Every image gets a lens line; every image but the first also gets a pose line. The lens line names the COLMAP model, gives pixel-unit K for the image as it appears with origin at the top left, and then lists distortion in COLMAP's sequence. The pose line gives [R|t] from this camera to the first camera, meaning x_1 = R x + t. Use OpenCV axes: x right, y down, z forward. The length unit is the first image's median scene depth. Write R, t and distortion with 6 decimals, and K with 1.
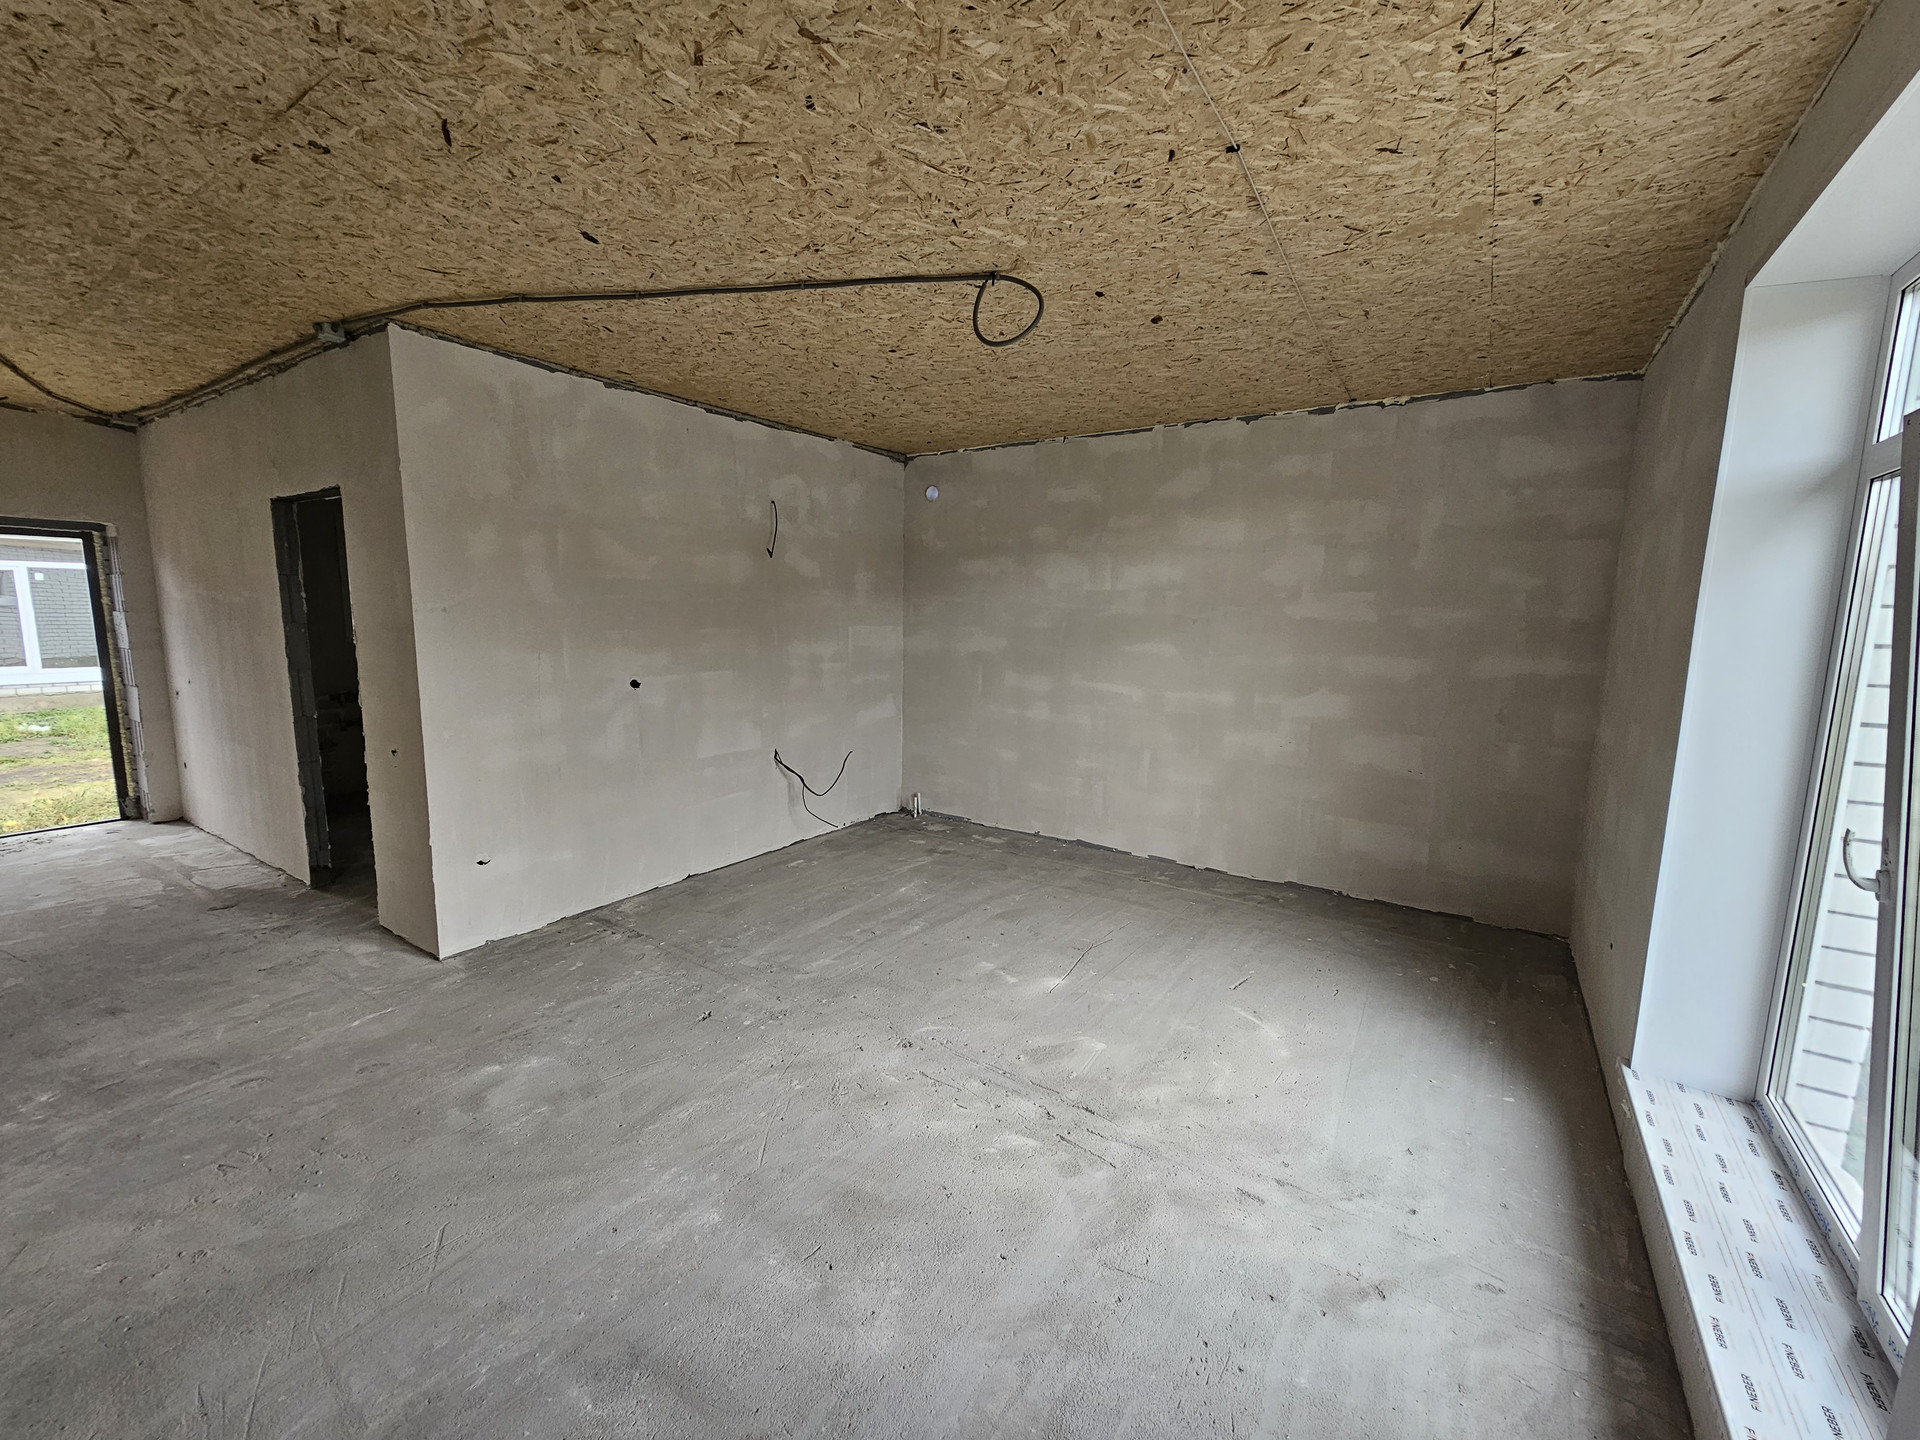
lens RADIAL K [[778.3, 0, 959.8], [0, 778.3, 716.9], [0, 0, 1]] dist [-0.001216, 0.000723]
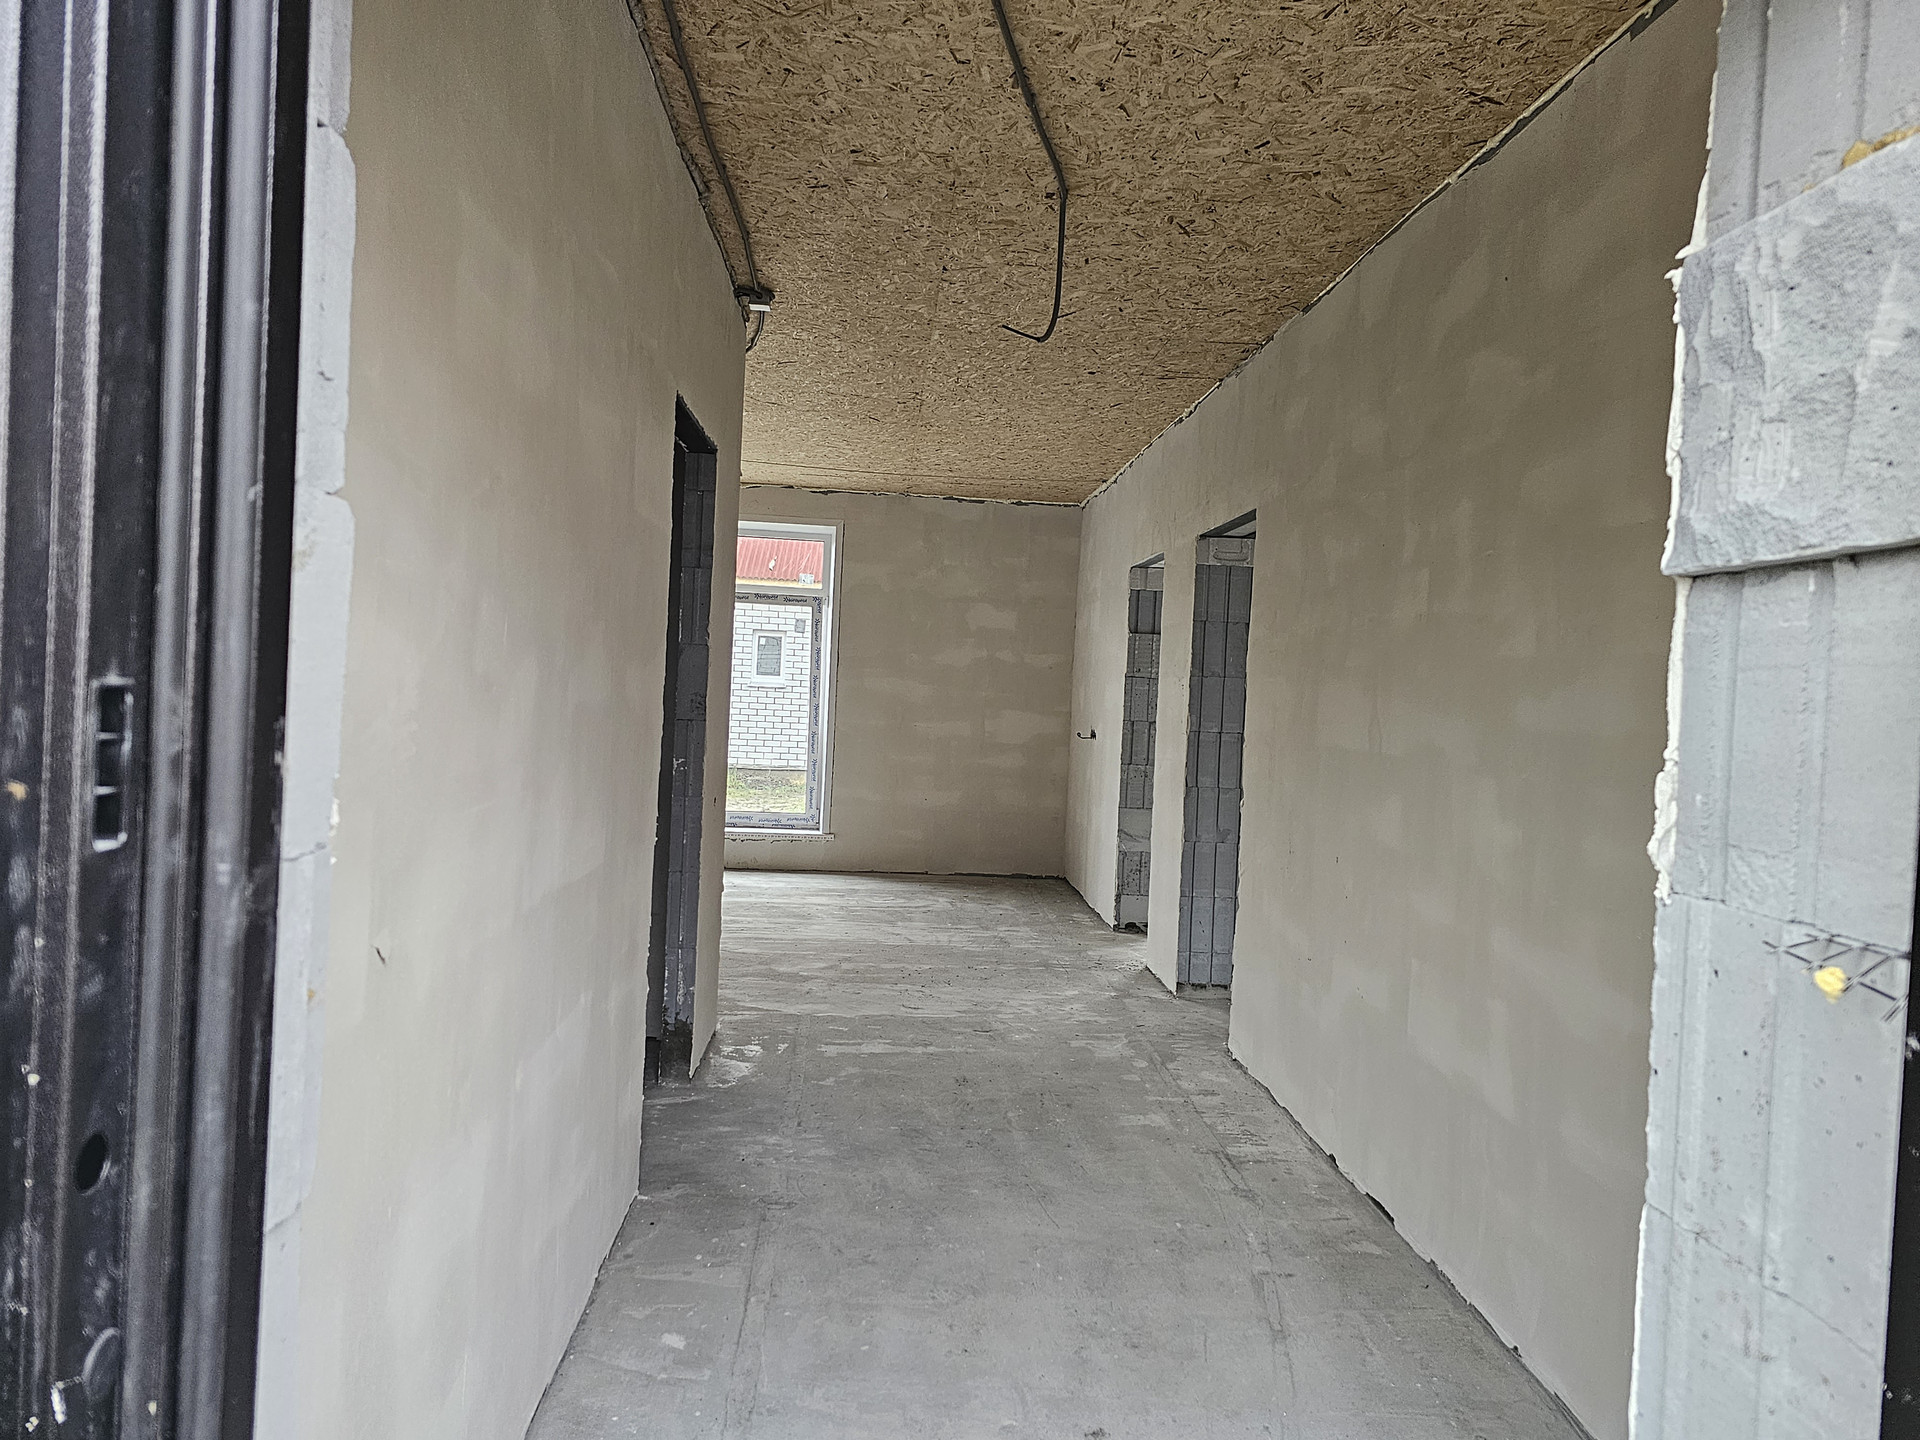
lens RADIAL K [[1272.7, 0, 977.8], [0, 1272.7, 723.7], [0, 0, 1]] dist [0.054801, -0.040081]
pose [[-0.617615, -0.068060, 0.783530, -1.765767], [0.048771, 0.991017, 0.124527, -0.166643], [-0.784967, 0.115123, -0.608747, 1.457913]]
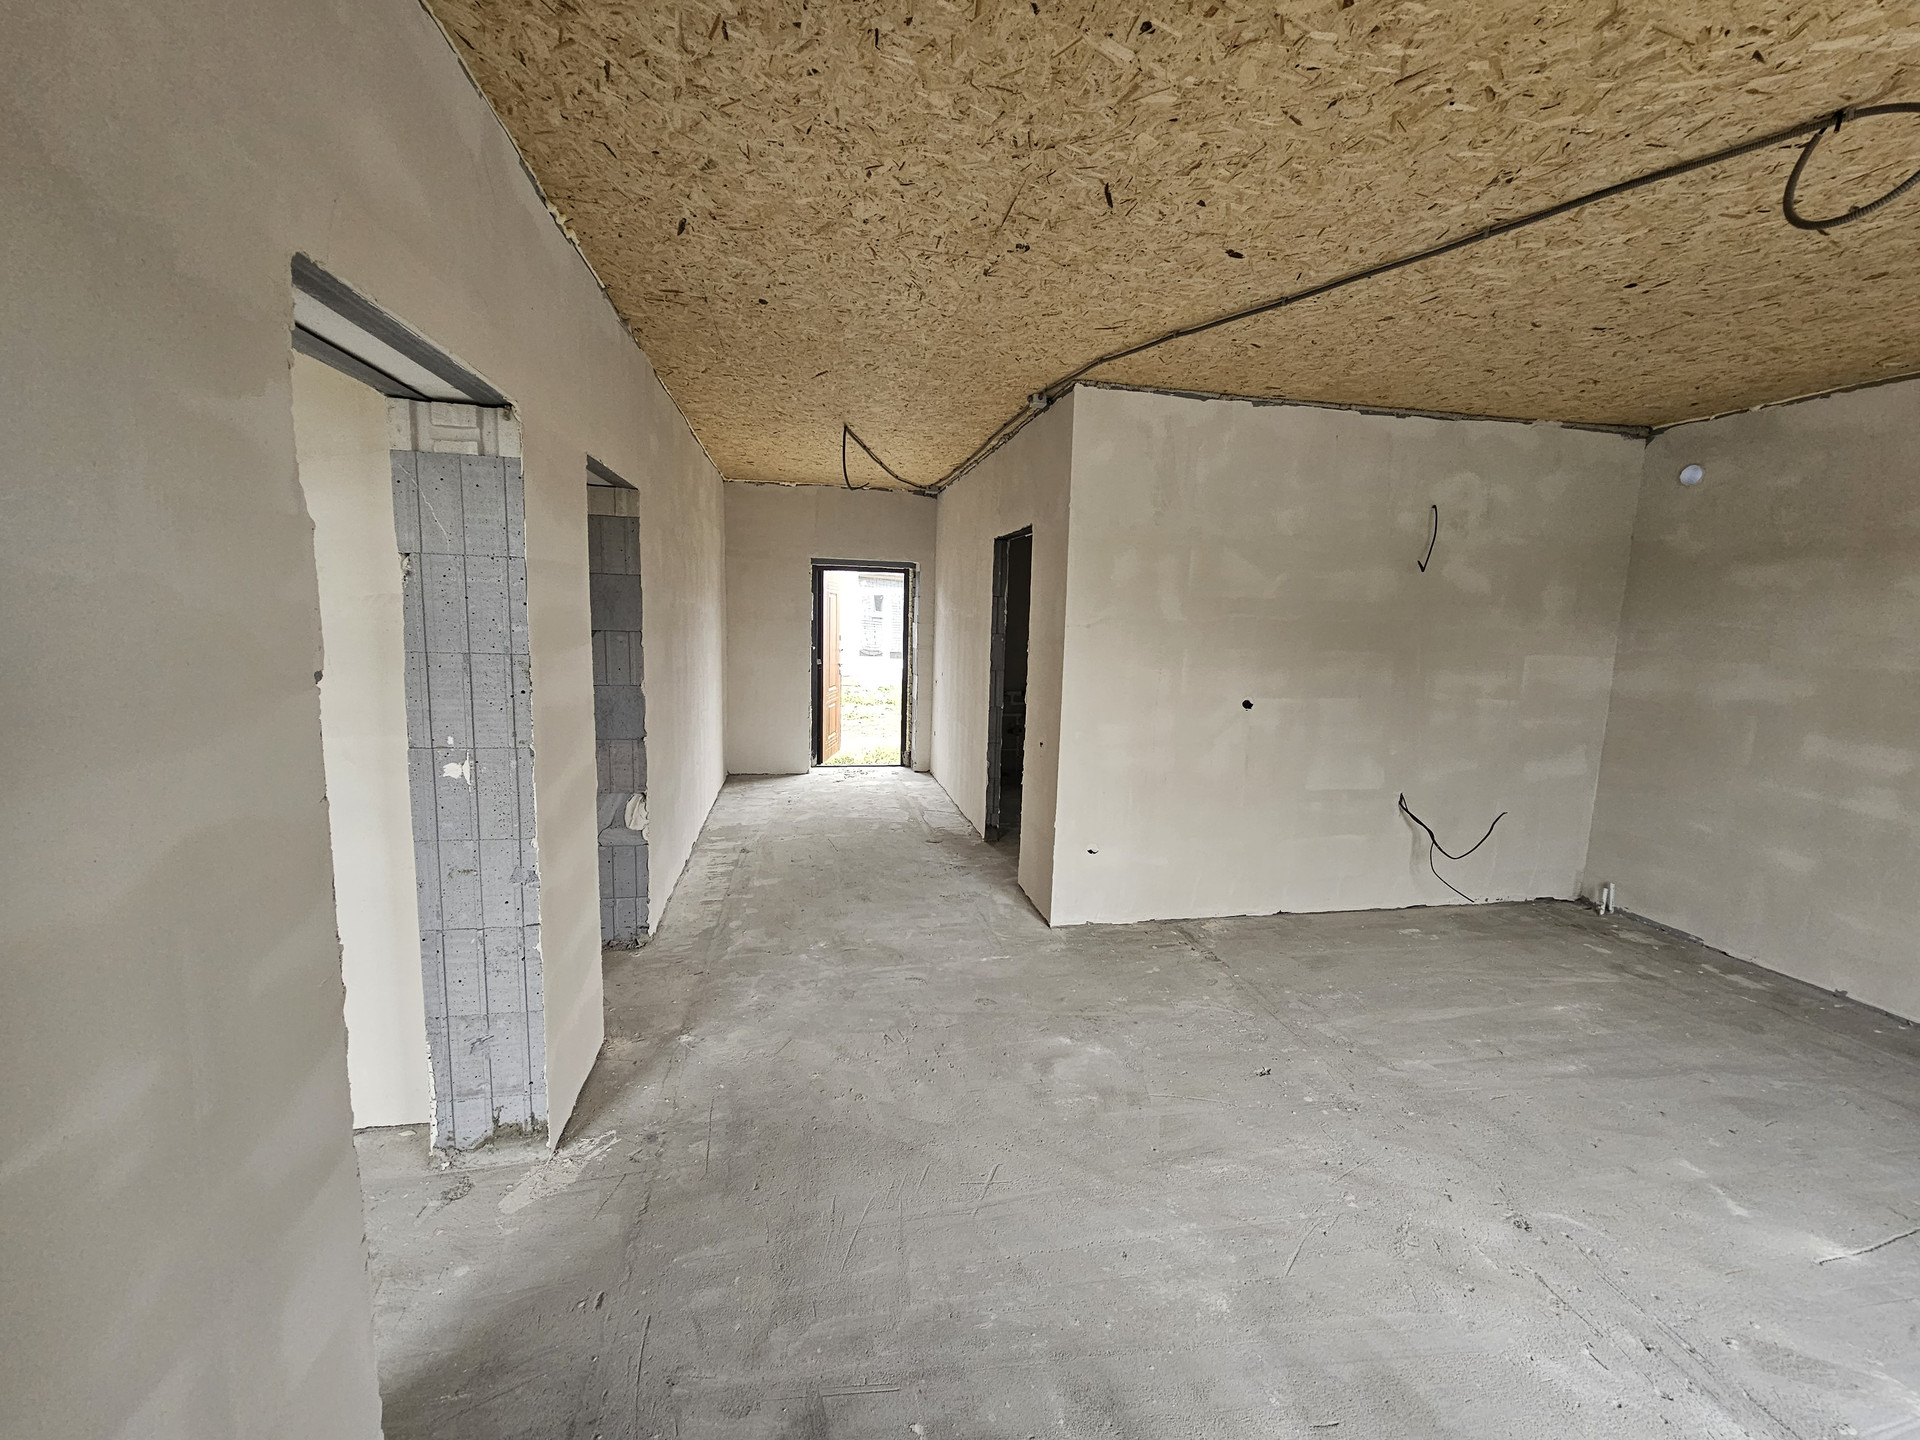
lens RADIAL K [[778.0, 0, 965.5], [0, 778.0, 718.1], [0, 0, 1]] dist [-0.001139, -0.000658]
pose [[0.708881, 0.100239, -0.698169, 0.018695], [-0.114723, 0.993055, 0.026093, -0.011472], [0.695936, 0.061599, 0.715457, 0.057928]]
